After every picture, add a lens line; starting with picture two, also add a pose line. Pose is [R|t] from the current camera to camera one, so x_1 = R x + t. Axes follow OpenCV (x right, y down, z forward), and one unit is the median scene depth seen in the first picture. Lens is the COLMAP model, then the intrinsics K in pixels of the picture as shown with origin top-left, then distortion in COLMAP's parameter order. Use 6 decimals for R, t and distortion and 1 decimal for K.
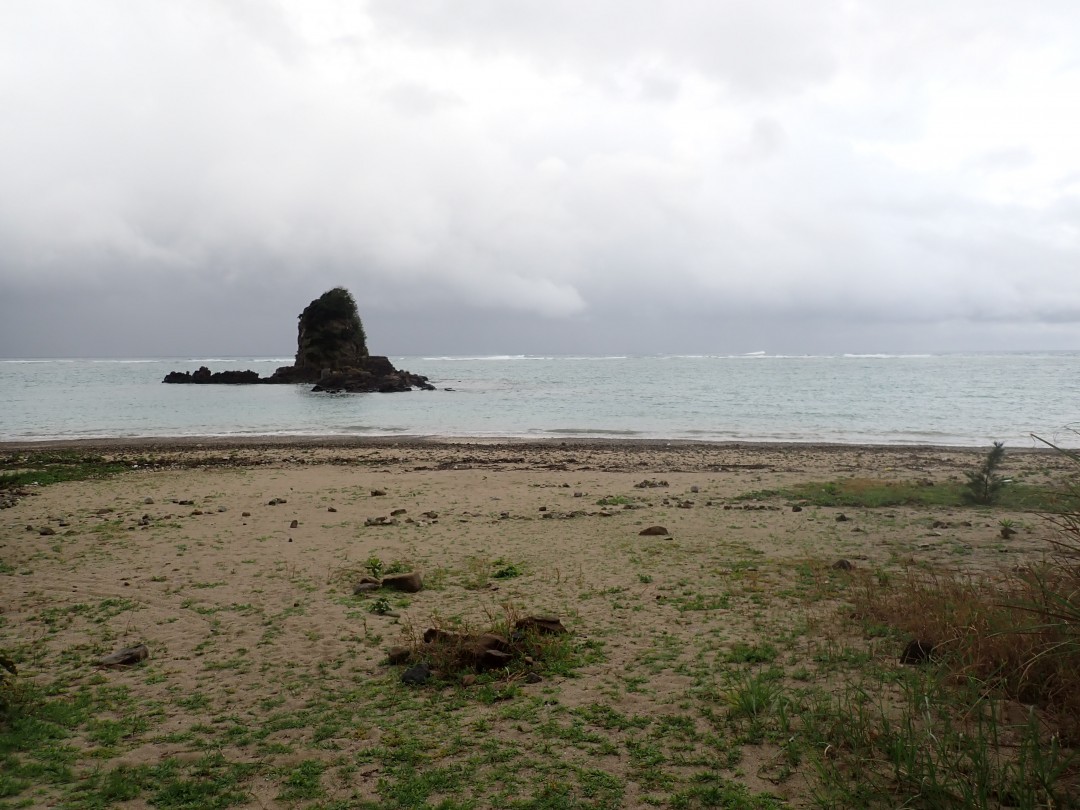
lens RADIAL K [[801.1, 0, 542.0], [0, 801.1, 403.0], [0, 0, 1]] dist [0.002194, -0.007204]
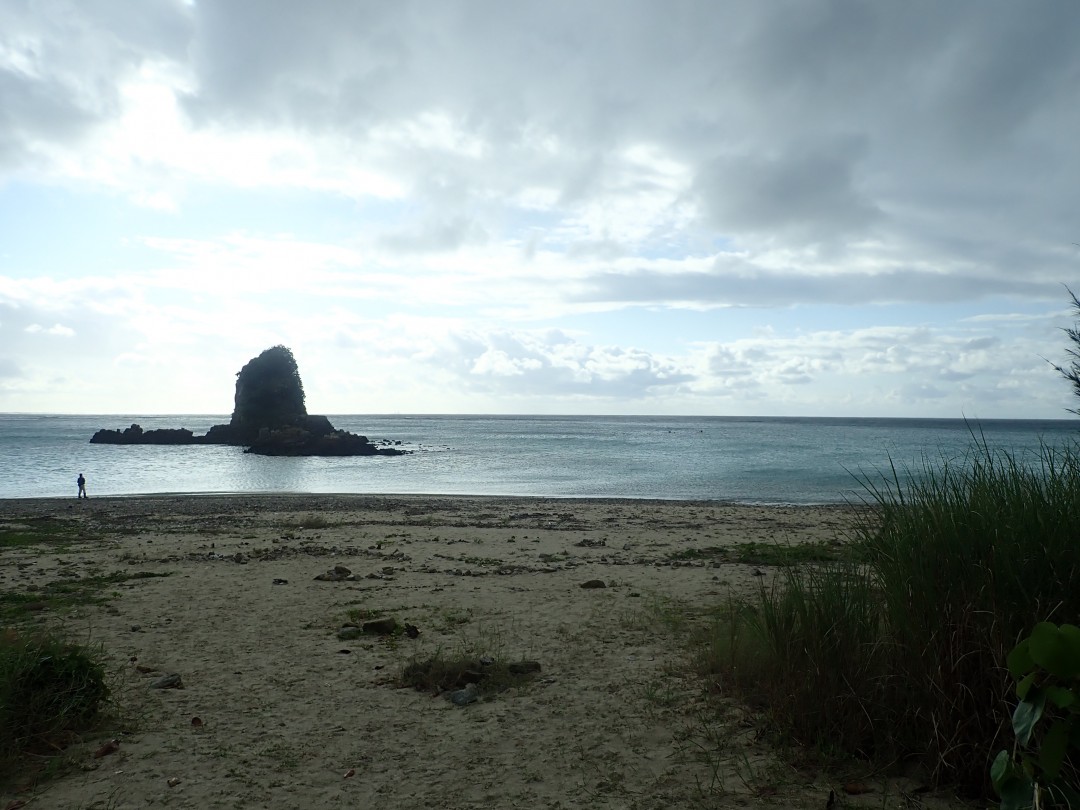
lens RADIAL K [[803.5, 0, 539.0], [0, 803.5, 407.7], [0, 0, 1]] dist [0.010072, -0.004265]
pose [[0.997312, 0.012223, 0.072240, -0.016750], [-0.007223, 0.997586, -0.069063, -0.007944], [-0.072909, 0.068355, 0.994993, -0.108563]]
